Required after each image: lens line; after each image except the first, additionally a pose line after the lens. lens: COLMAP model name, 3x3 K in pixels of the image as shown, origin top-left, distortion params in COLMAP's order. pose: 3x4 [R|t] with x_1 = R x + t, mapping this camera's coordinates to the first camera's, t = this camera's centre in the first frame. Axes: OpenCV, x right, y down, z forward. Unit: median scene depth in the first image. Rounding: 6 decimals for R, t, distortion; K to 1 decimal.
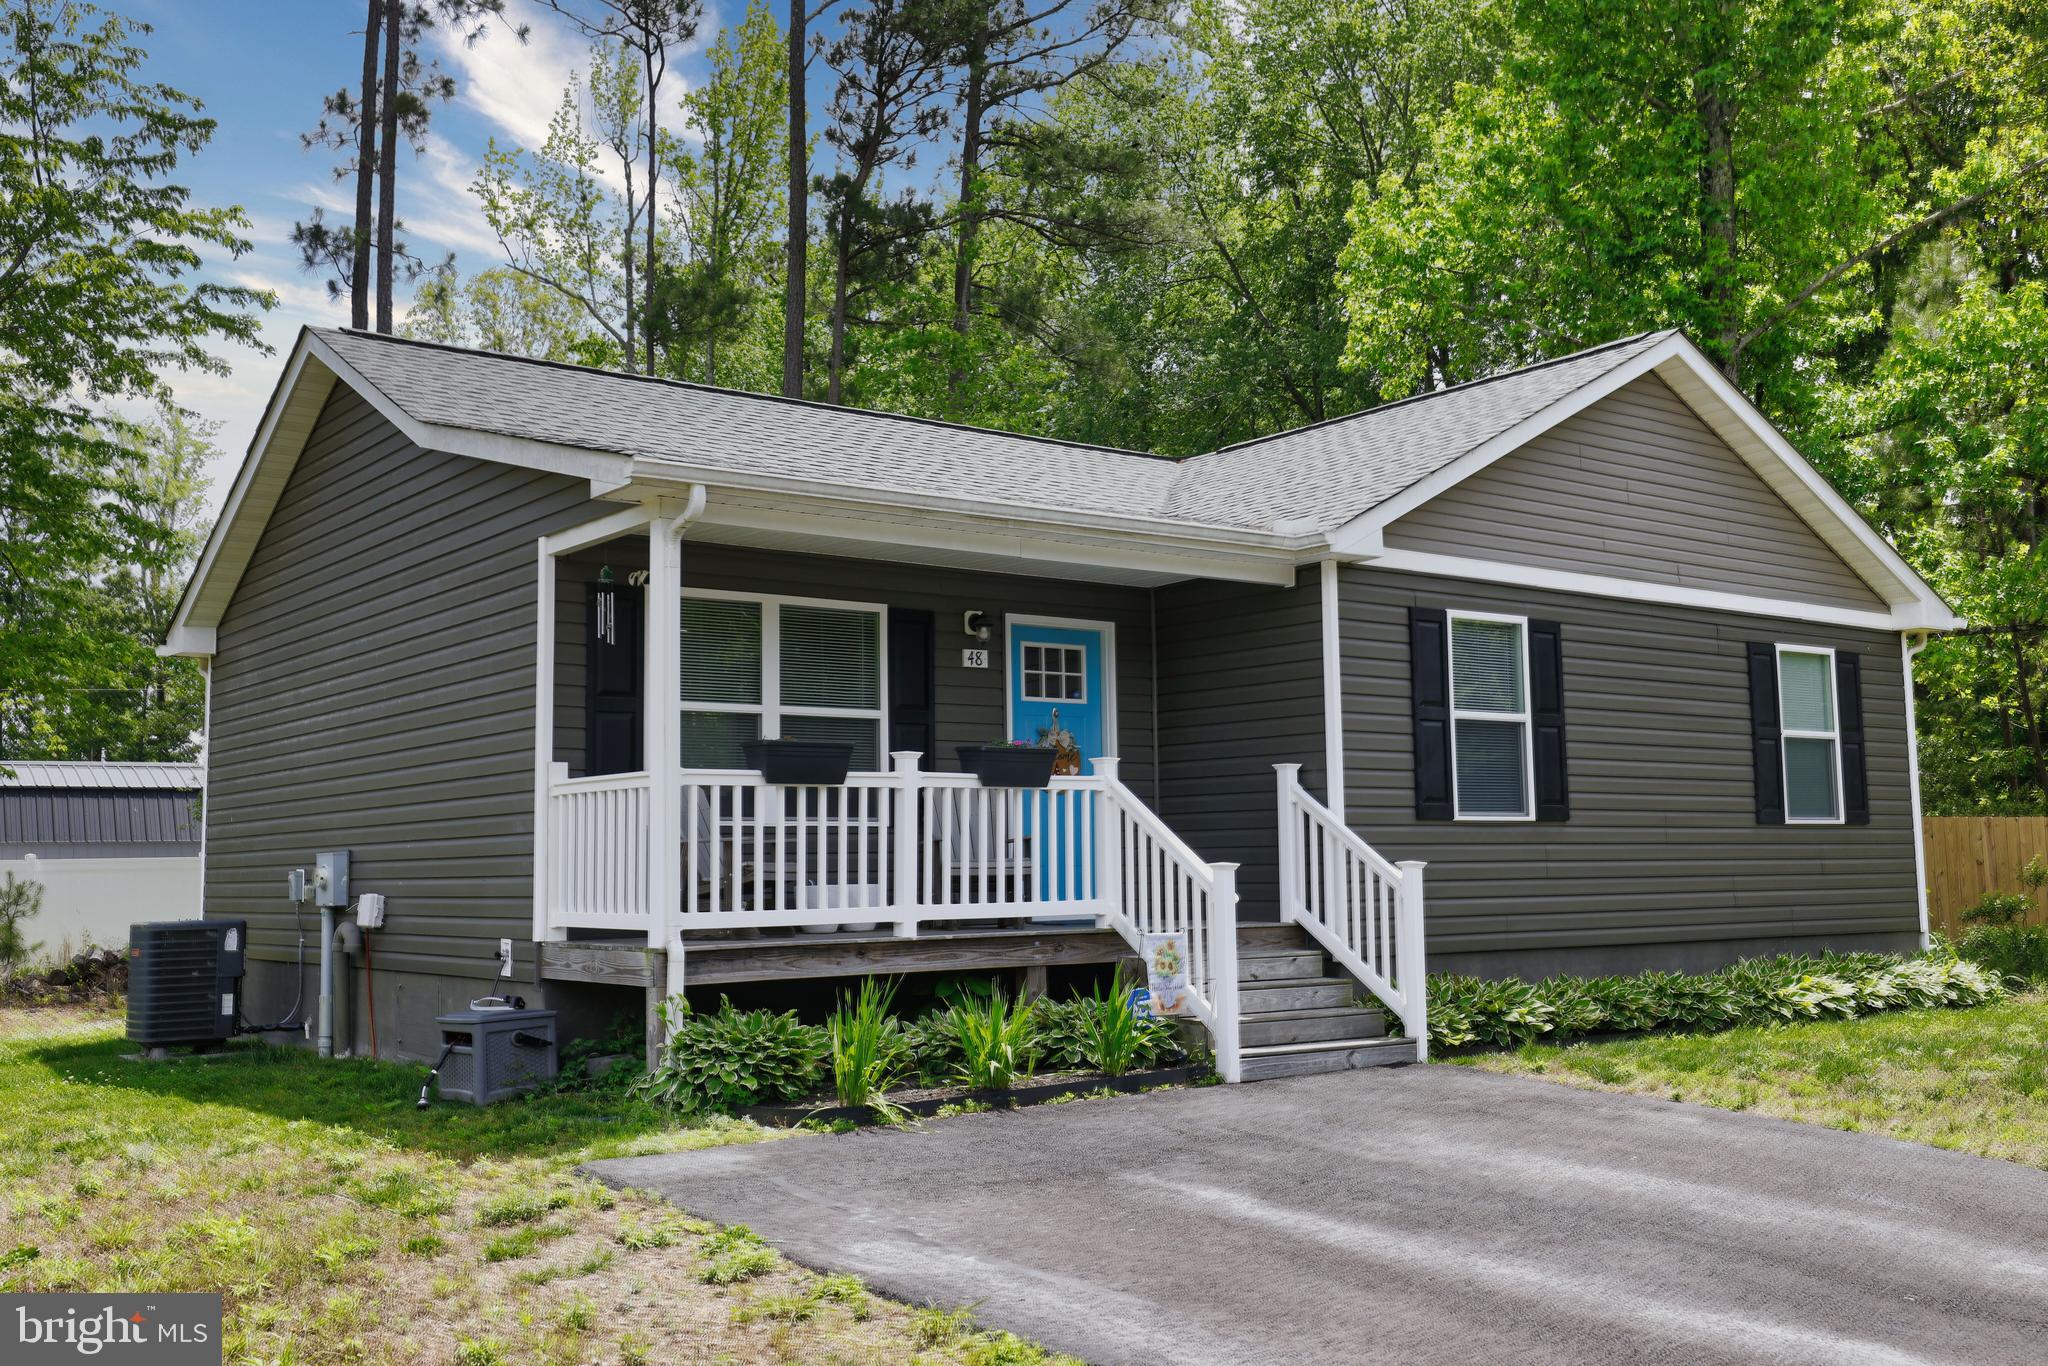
lens RADIAL K [[1950.0, 0, 1024.0], [0, 1950.0, 683.0], [0, 0, 1]] dist [0.000008, 0.002475]
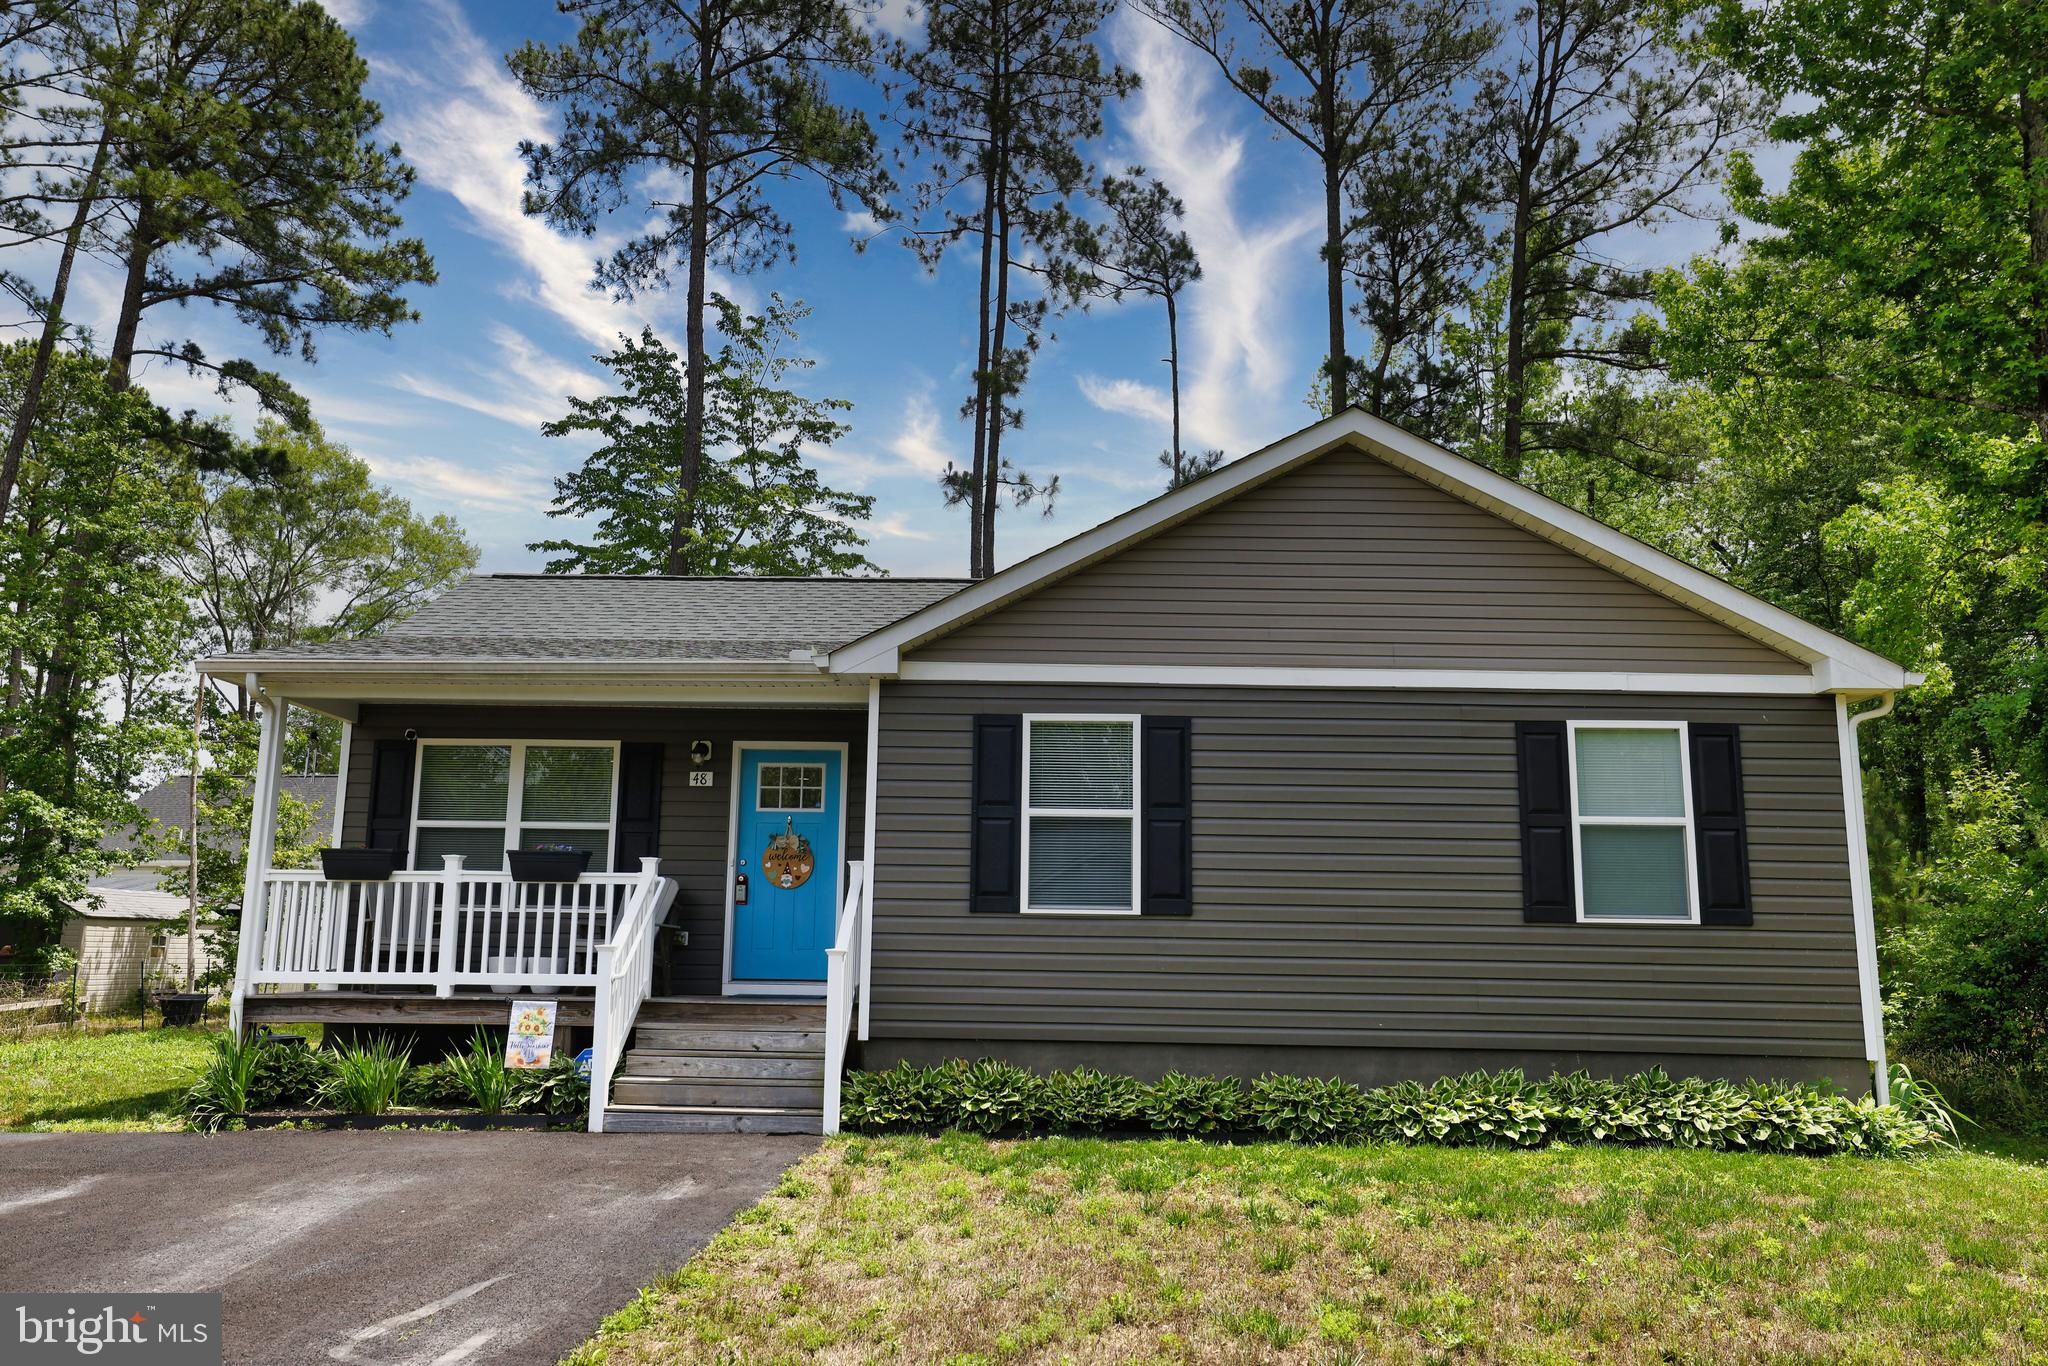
lens RADIAL K [[1618.6, 0, 1024.0], [0, 1618.6, 683.0], [0, 0, 1]] dist [0.012005, 0.009683]
pose [[0.788752, -0.077970, -0.609747, 0.766769], [0.033041, 0.995867, -0.084603, 0.020549], [0.613823, 0.046585, 0.788068, 0.303220]]
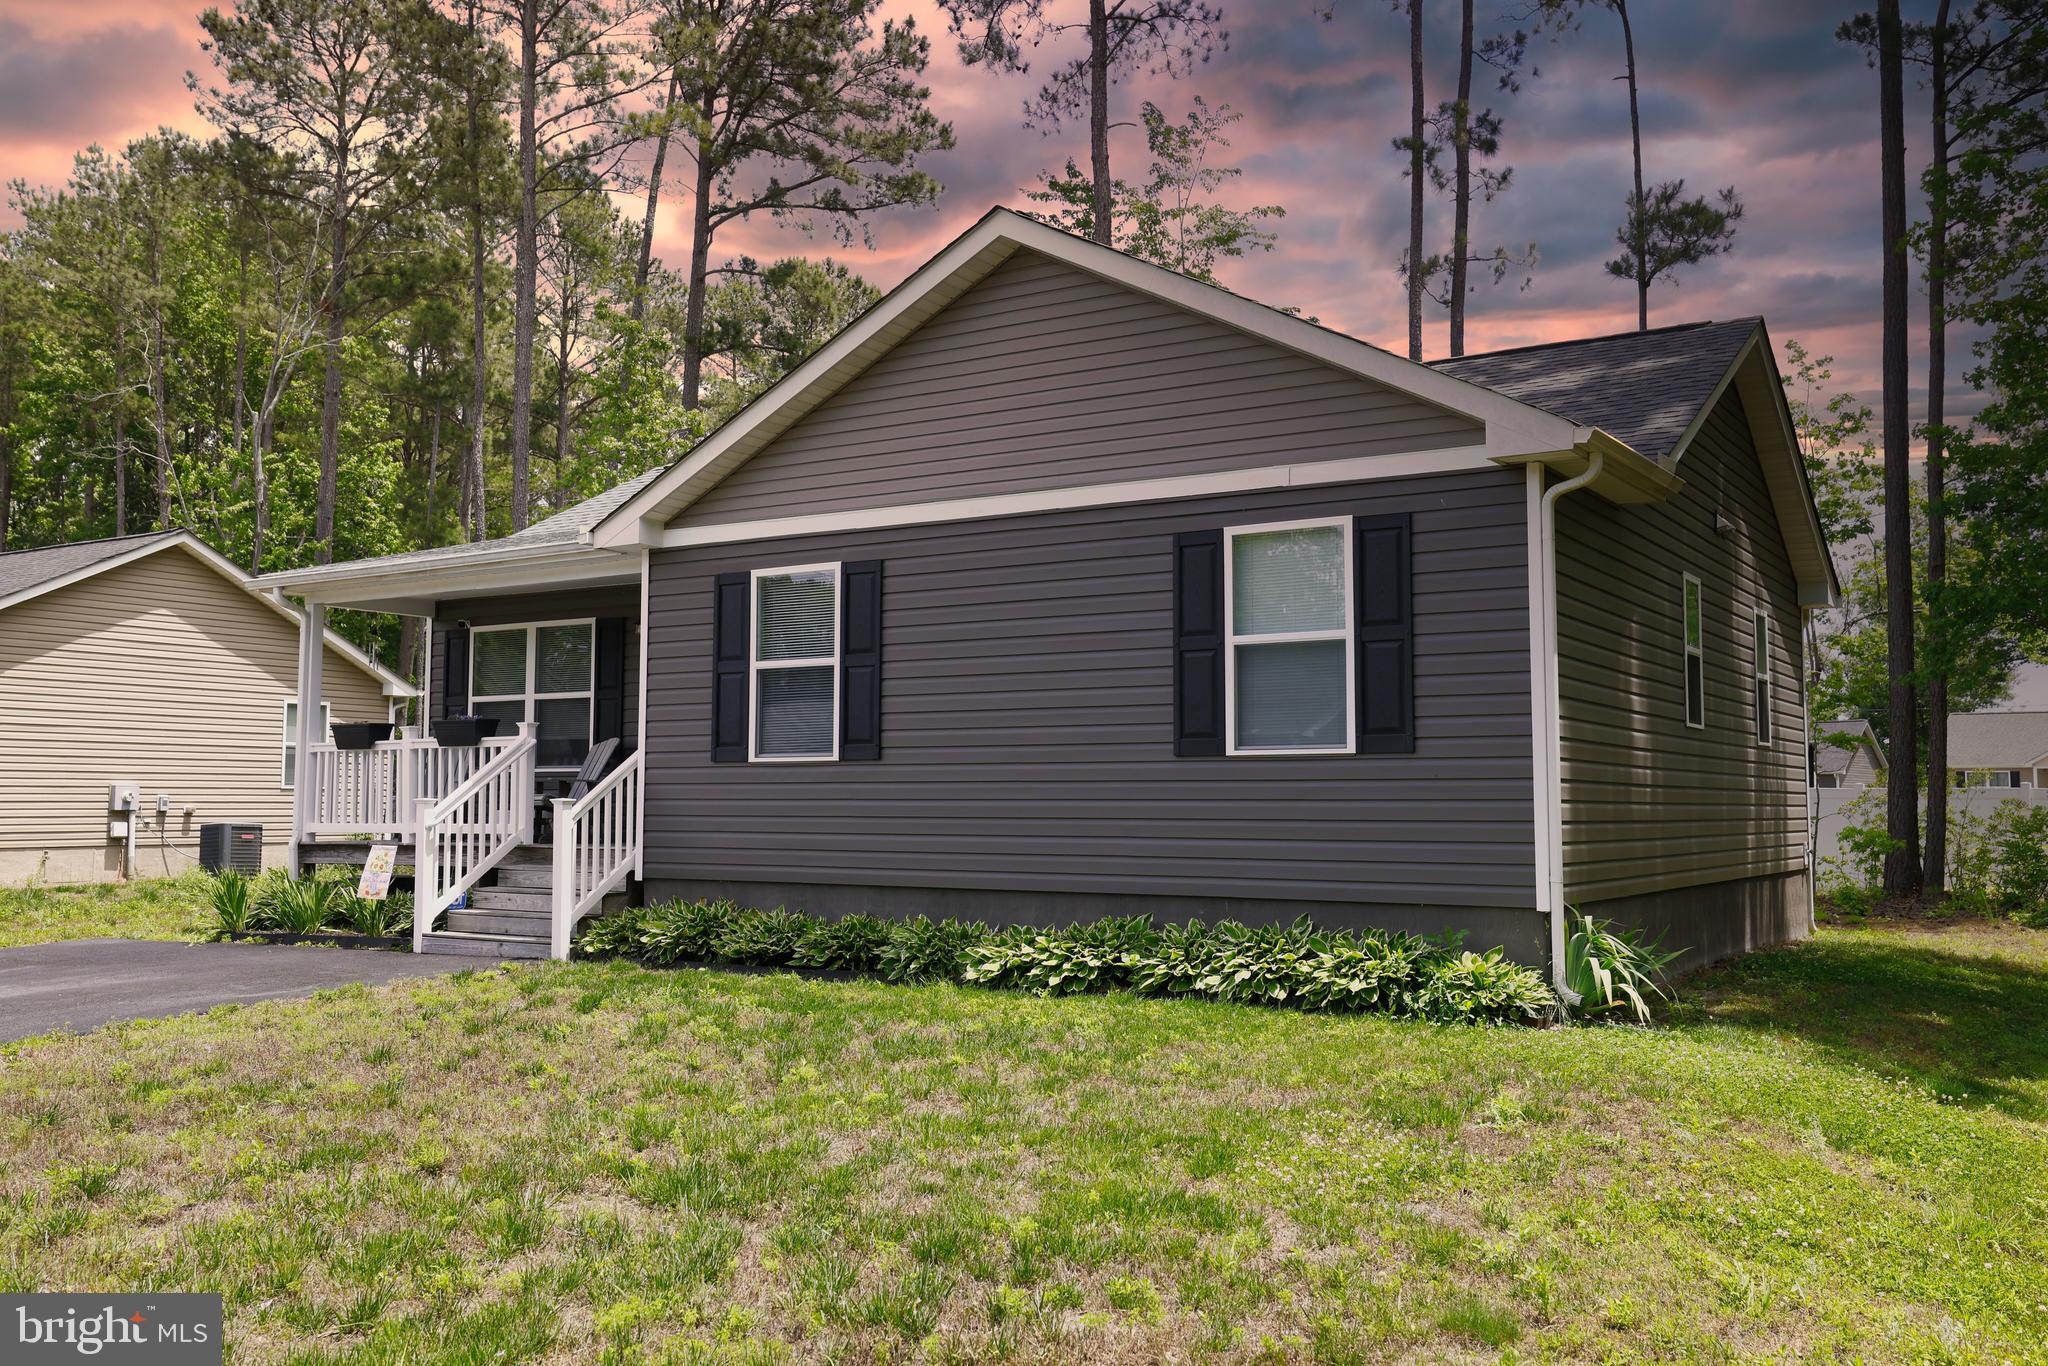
lens RADIAL K [[1797.4, 0, 1024.0], [0, 1797.4, 683.0], [0, 0, 1]] dist [0.022731, 0.004757]
pose [[0.349472, -0.047673, -0.935733, 1.233086], [0.085564, 0.996155, -0.018795, 0.058239], [0.933032, -0.073497, 0.352207, 0.788131]]
